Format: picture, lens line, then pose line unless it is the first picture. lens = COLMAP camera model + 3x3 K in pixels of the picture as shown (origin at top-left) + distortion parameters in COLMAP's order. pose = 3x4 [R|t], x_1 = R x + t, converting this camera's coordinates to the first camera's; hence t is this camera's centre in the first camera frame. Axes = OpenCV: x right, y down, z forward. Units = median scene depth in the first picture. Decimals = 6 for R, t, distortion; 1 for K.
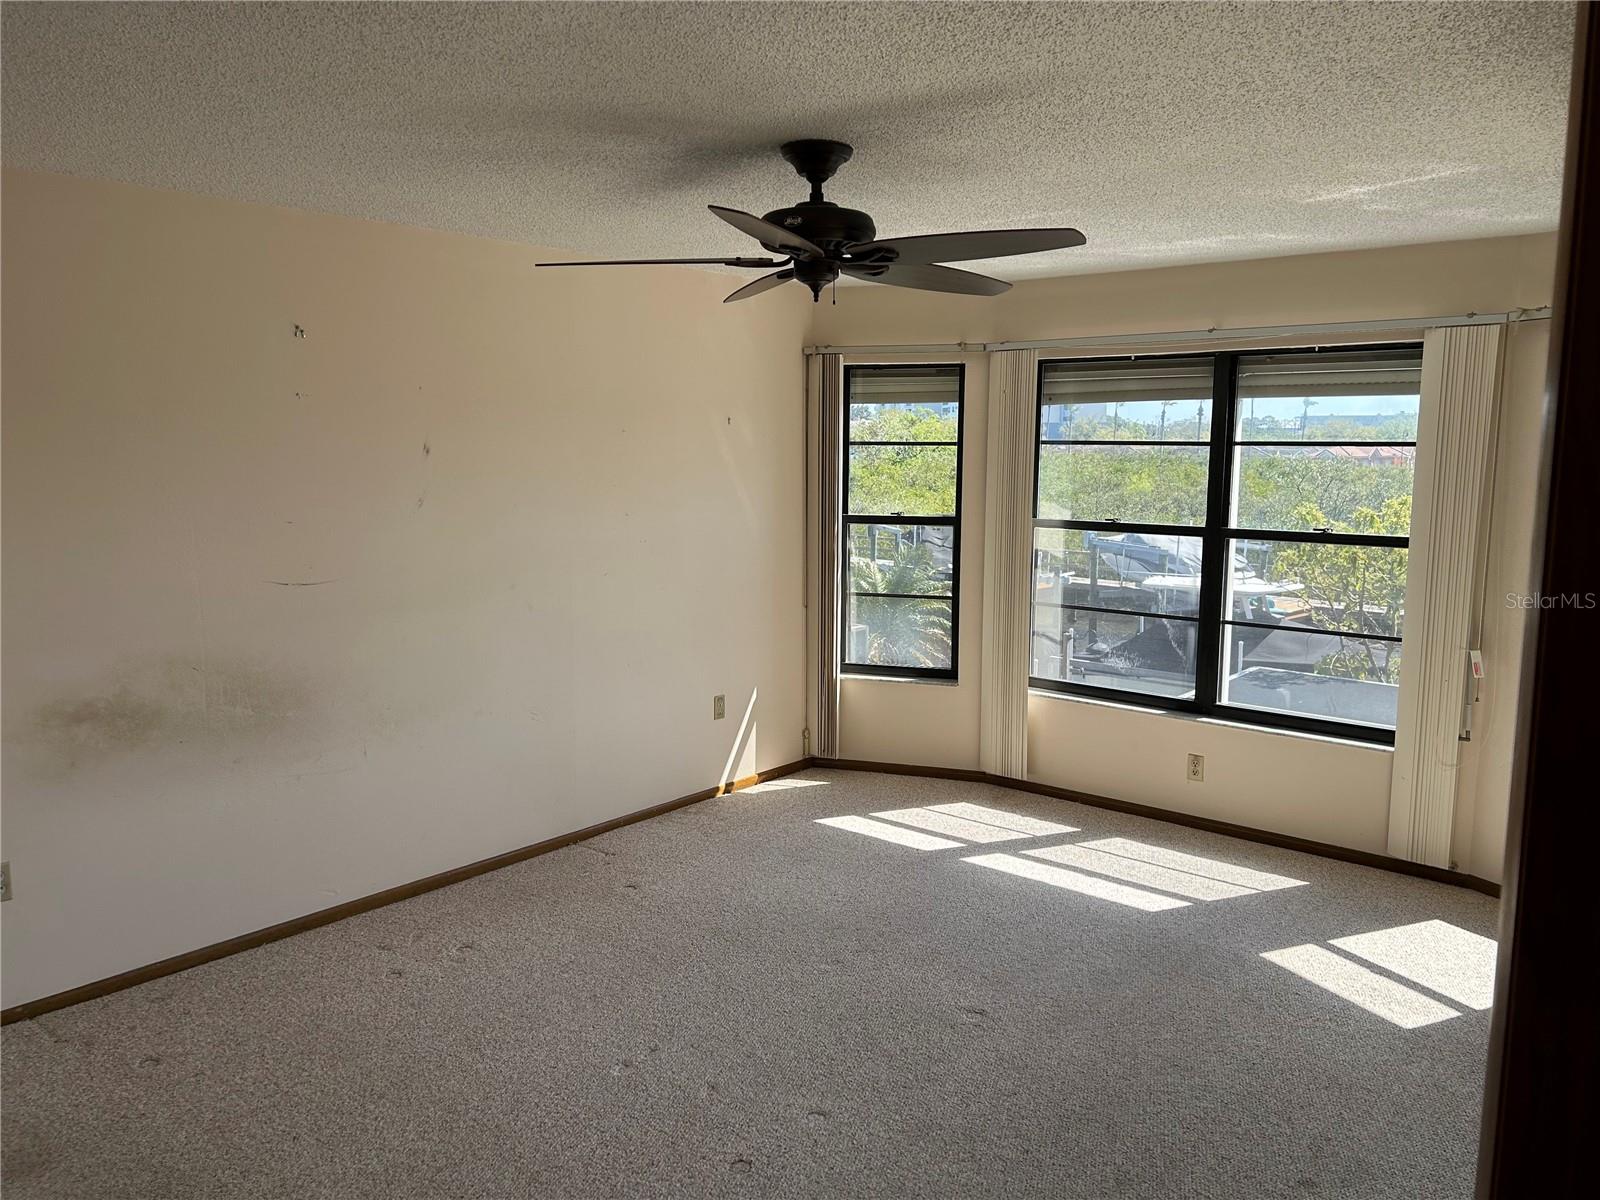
lens RADIAL K [[1208.7, 0, 791.5], [0, 1208.7, 607.0], [0, 0, 1]] dist [0.086599, -0.097157]
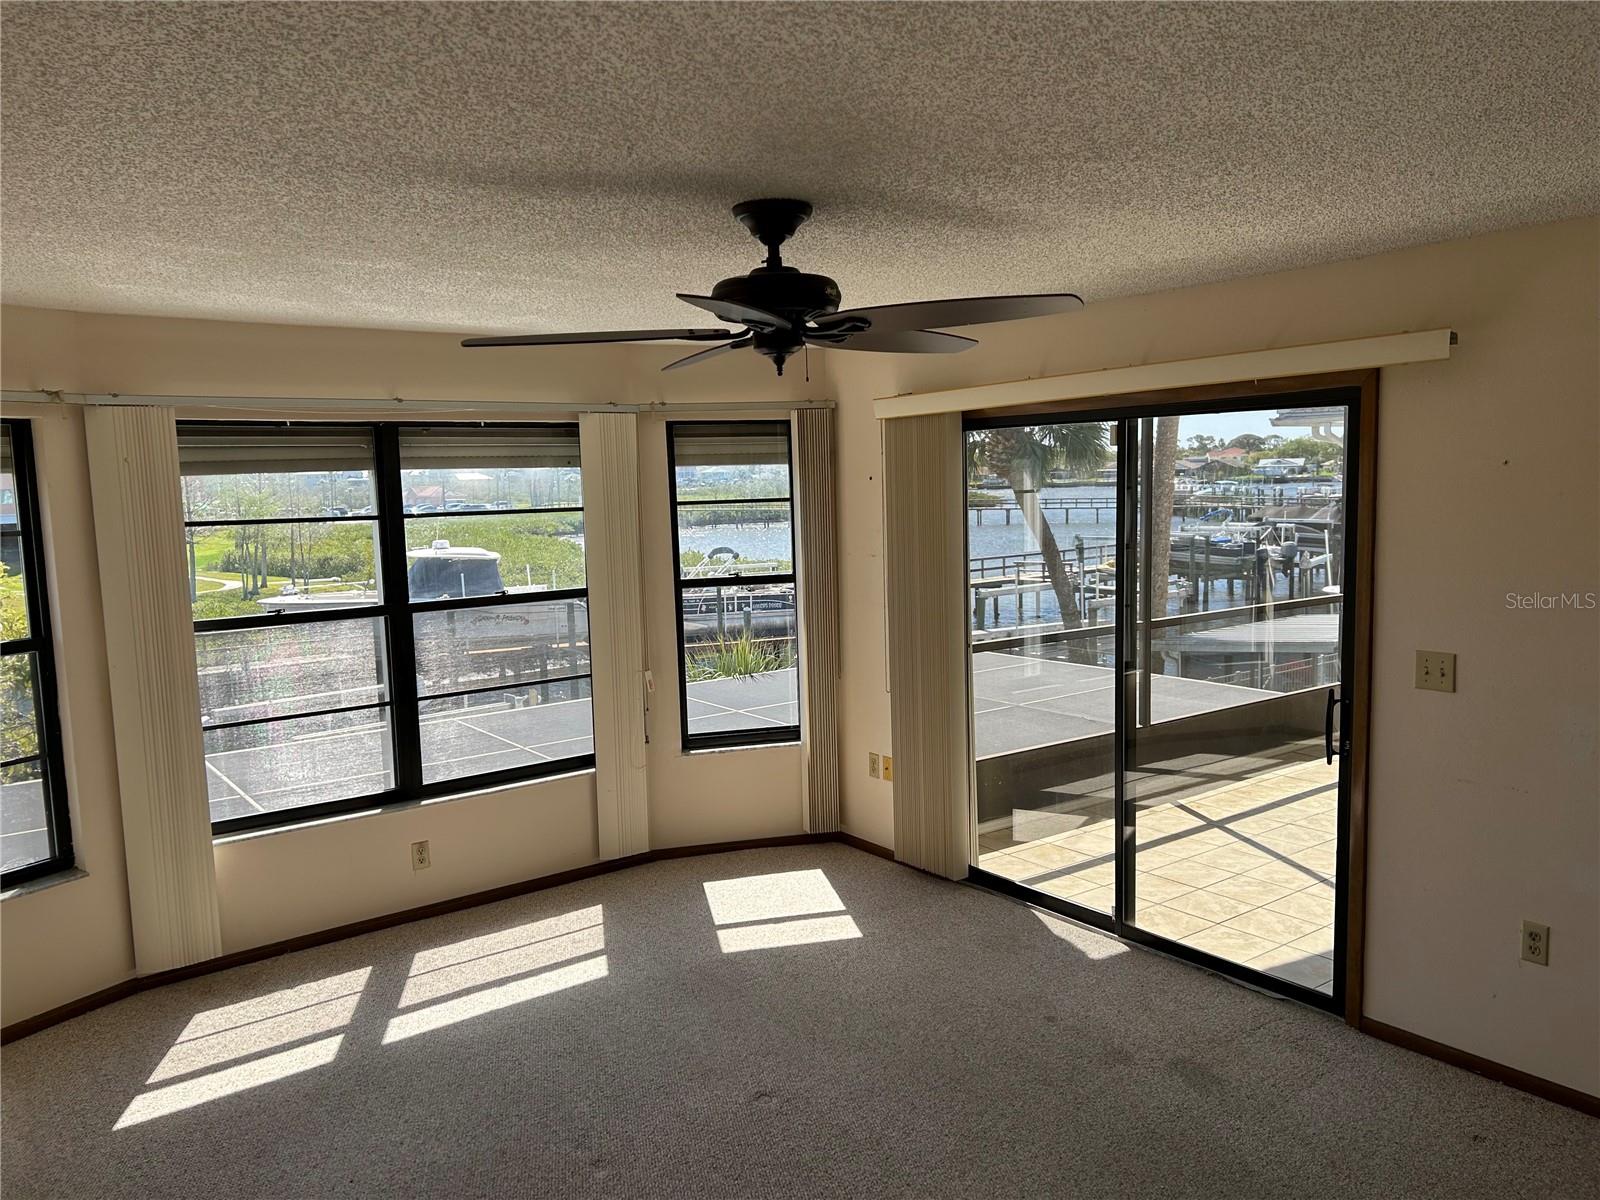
lens RADIAL K [[1208.7, 0, 809.9], [0, 1208.7, 604.8], [0, 0, 1]] dist [0.086599, -0.097157]
pose [[0.214661, -0.115459, 0.969840, -0.530704], [0.167774, 0.982587, 0.079842, -0.089795], [-0.962171, 0.145575, 0.230294, 0.487862]]
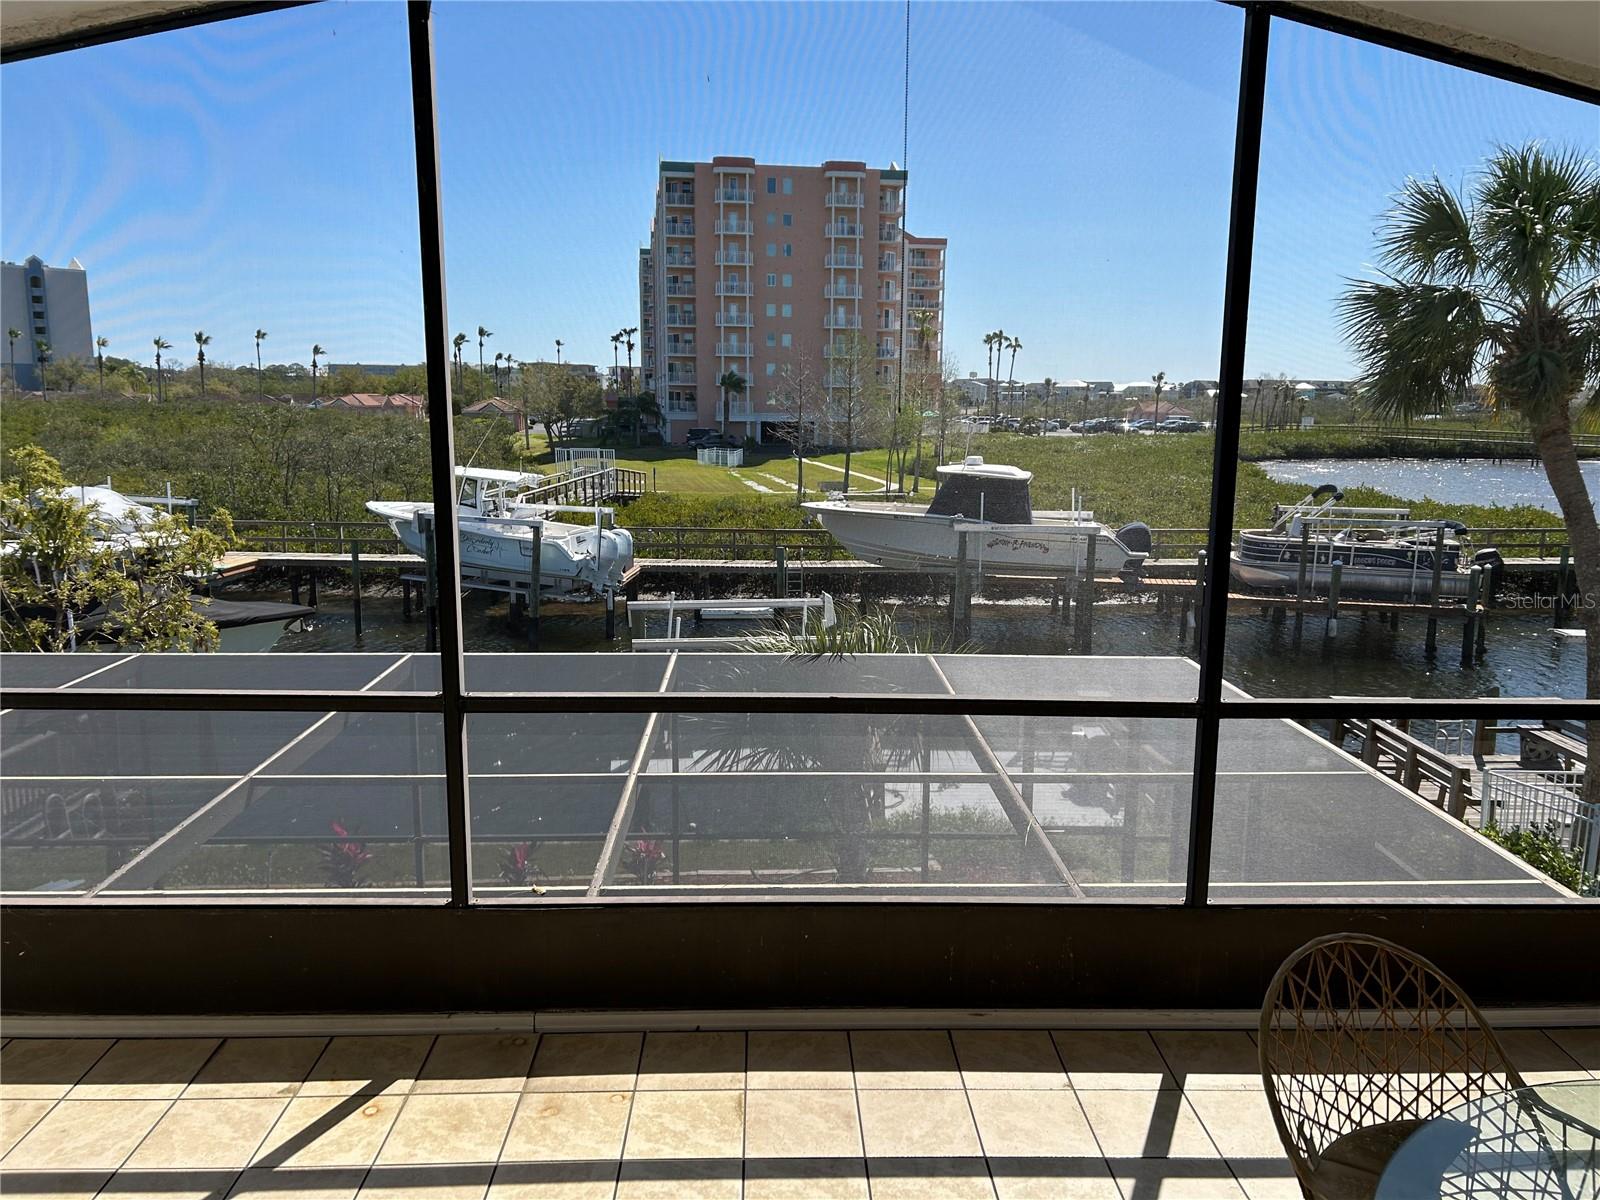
lens RADIAL K [[1208.7, 0, 807.3], [0, 1208.7, 584.3], [0, 0, 1]] dist [0.086599, -0.097157]
pose [[0.727432, -0.101600, 0.678616, -0.370437], [0.089500, 0.994577, 0.052967, -0.074048], [-0.680318, 0.022206, 0.732581, 0.389128]]
